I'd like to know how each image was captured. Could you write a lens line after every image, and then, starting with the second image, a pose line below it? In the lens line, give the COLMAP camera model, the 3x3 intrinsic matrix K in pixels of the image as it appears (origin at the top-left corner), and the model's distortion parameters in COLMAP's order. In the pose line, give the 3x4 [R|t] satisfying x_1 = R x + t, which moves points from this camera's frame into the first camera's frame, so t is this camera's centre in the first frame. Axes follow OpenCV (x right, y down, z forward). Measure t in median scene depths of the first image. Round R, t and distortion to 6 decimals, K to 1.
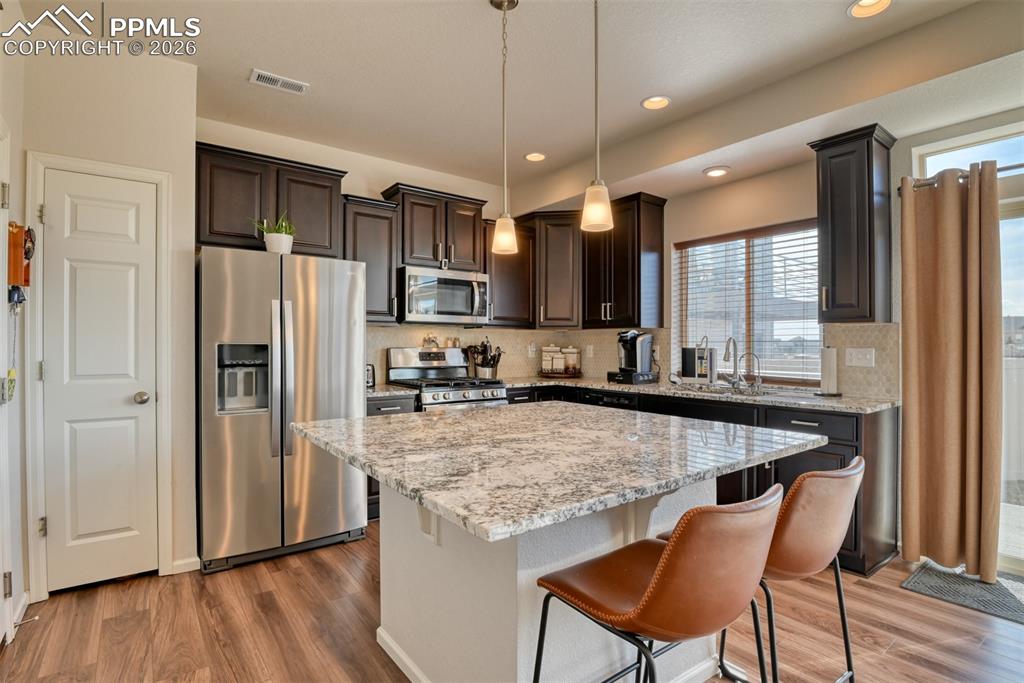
lens RADIAL K [[506.9, 0, 514.7], [0, 506.9, 344.1], [0, 0, 1]] dist [-0.023956, -0.001021]
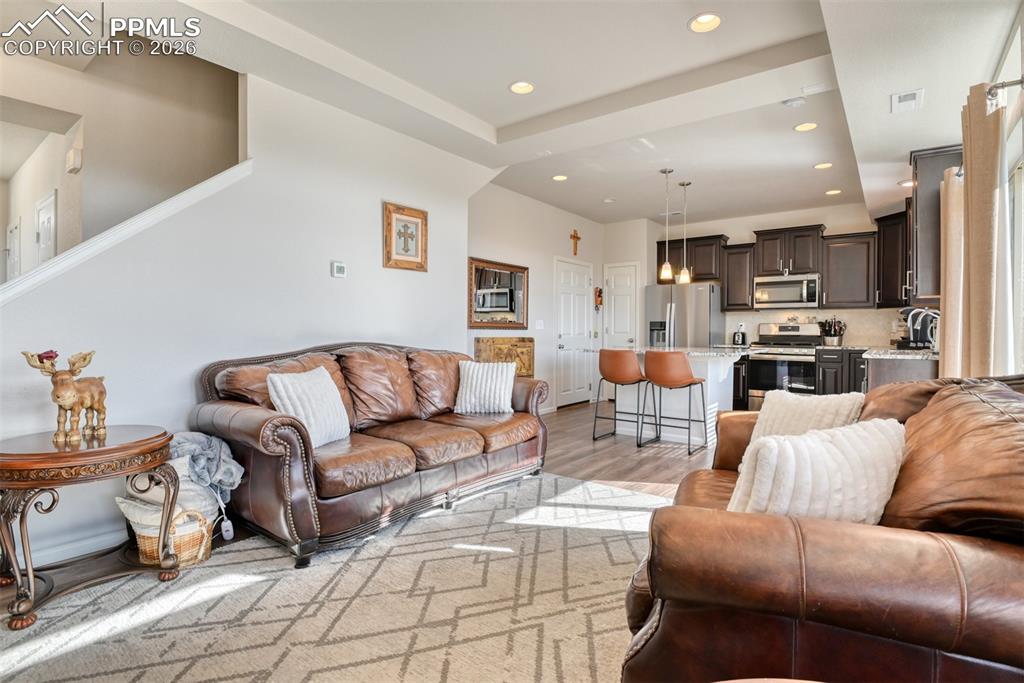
lens RADIAL K [[505.2, 0, 505.9], [0, 505.2, 339.2], [0, 0, 1]] dist [-0.027010, -0.000588]
pose [[0.262084, 0.012248, -0.964967, 1.246590], [0.000724, 0.999917, 0.012889, 0.039904], [0.965045, -0.004077, 0.262053, -0.312511]]
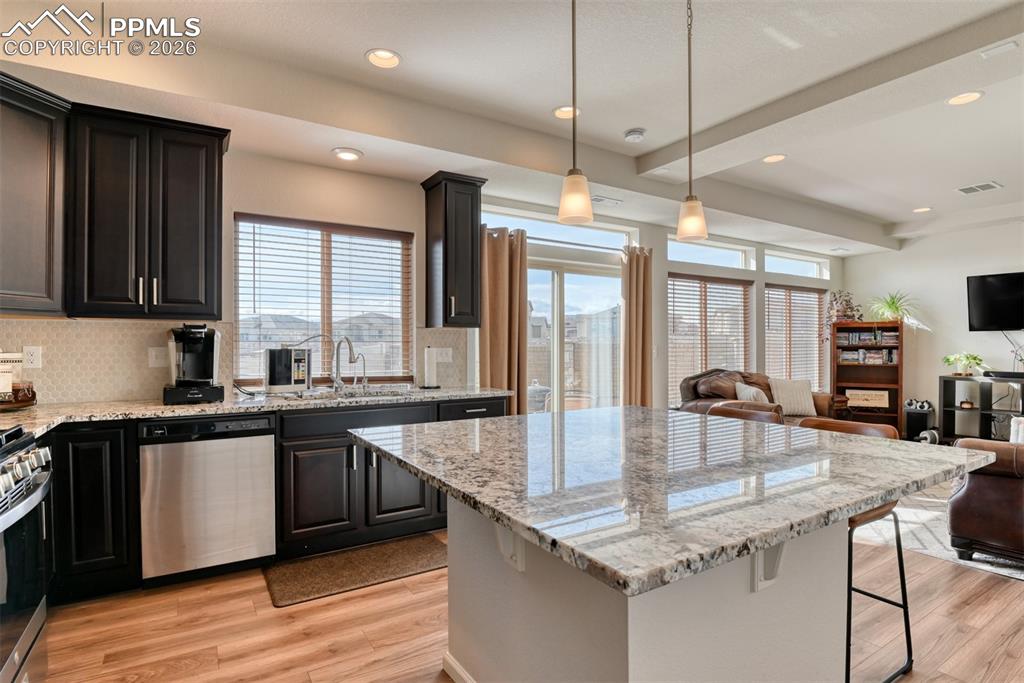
lens RADIAL K [[497.3, 0, 515.3], [0, 497.3, 344.5], [0, 0, 1]] dist [-0.022030, -0.000806]
pose [[0.104346, 0.001273, 0.994540, -0.417161], [-0.000618, 0.999999, -0.001215, 0.001217], [-0.994541, -0.000488, 0.104347, 0.555535]]
